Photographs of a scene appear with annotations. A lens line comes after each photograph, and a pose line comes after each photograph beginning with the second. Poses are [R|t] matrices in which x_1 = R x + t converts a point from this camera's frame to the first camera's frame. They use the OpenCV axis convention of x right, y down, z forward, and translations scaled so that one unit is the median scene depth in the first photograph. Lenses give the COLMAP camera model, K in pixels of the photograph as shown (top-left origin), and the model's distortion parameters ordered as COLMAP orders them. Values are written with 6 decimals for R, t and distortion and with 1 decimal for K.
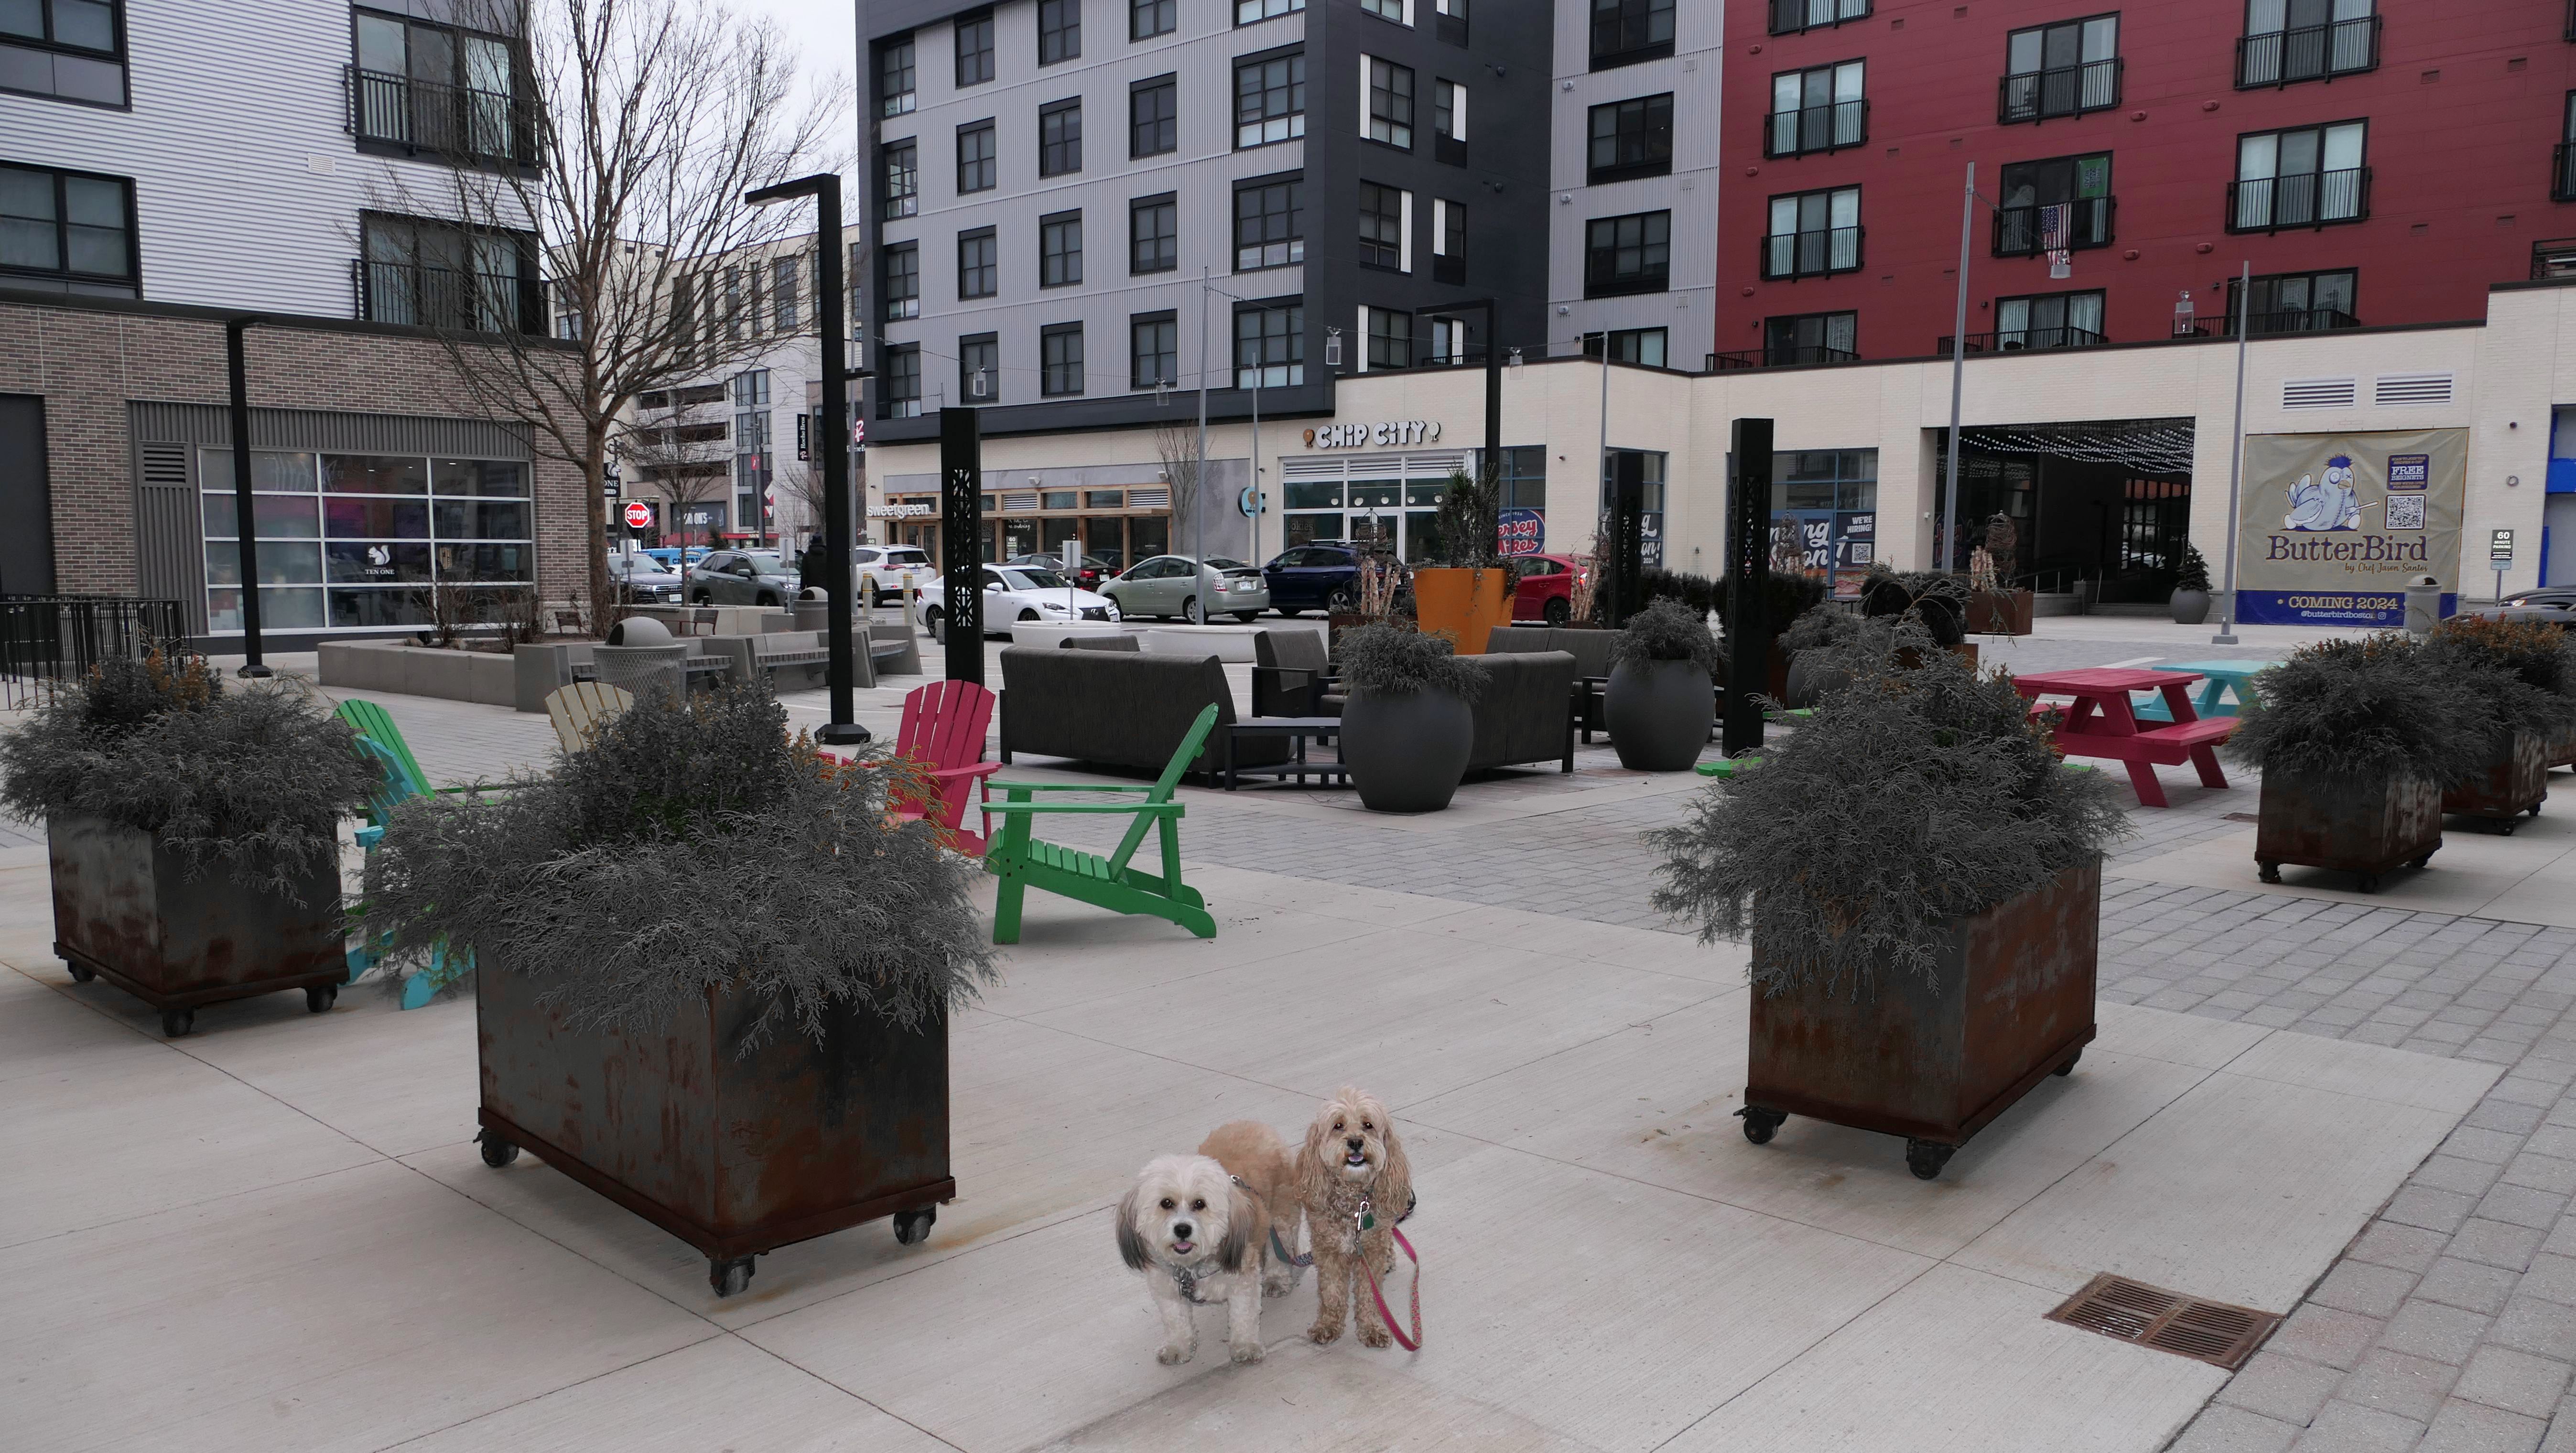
lens RADIAL K [[1799.8, 0, 1296.3], [0, 1799.8, 641.4], [0, 0, 1]] dist [-0.014343, 0.004463]
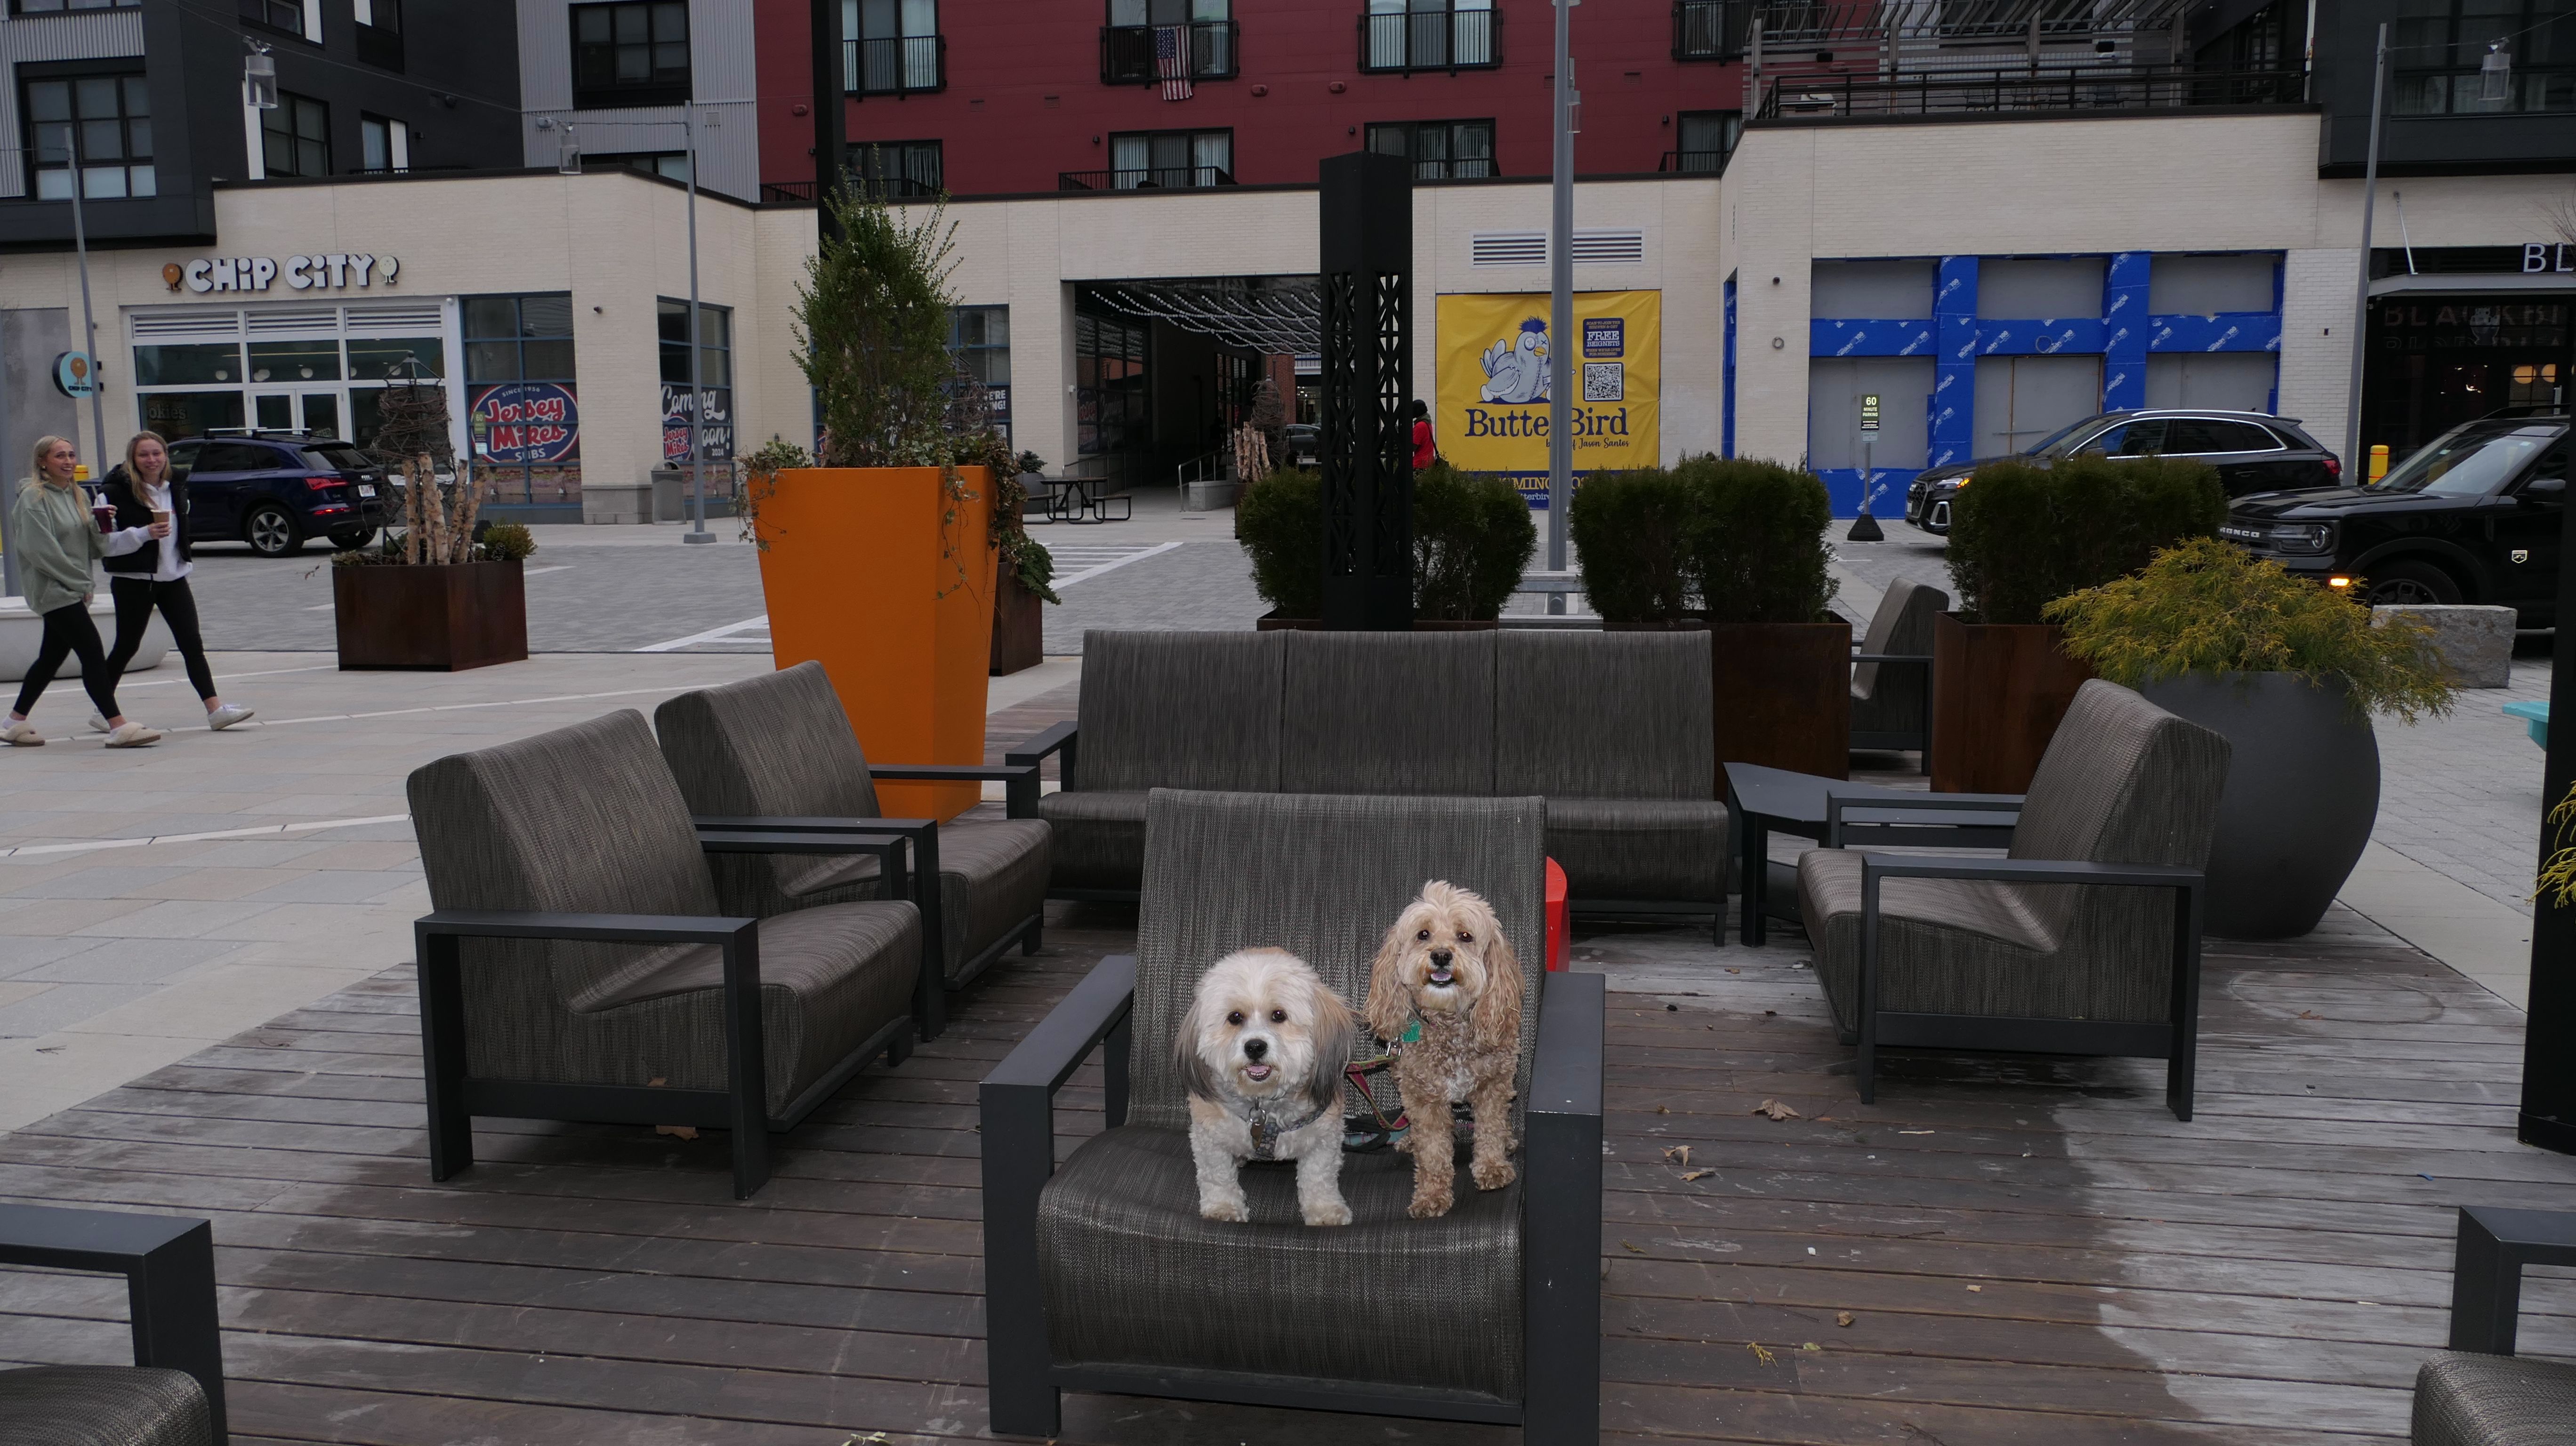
lens RADIAL K [[1799.9, 0, 1296.3], [0, 1799.9, 637.9], [0, 0, 1]] dist [-0.014343, 0.004463]
pose [[0.838278, -0.075892, 0.539936, -0.012717], [0.043110, 0.996391, 0.073119, -0.011455], [-0.543536, -0.038017, 0.838524, 0.223710]]
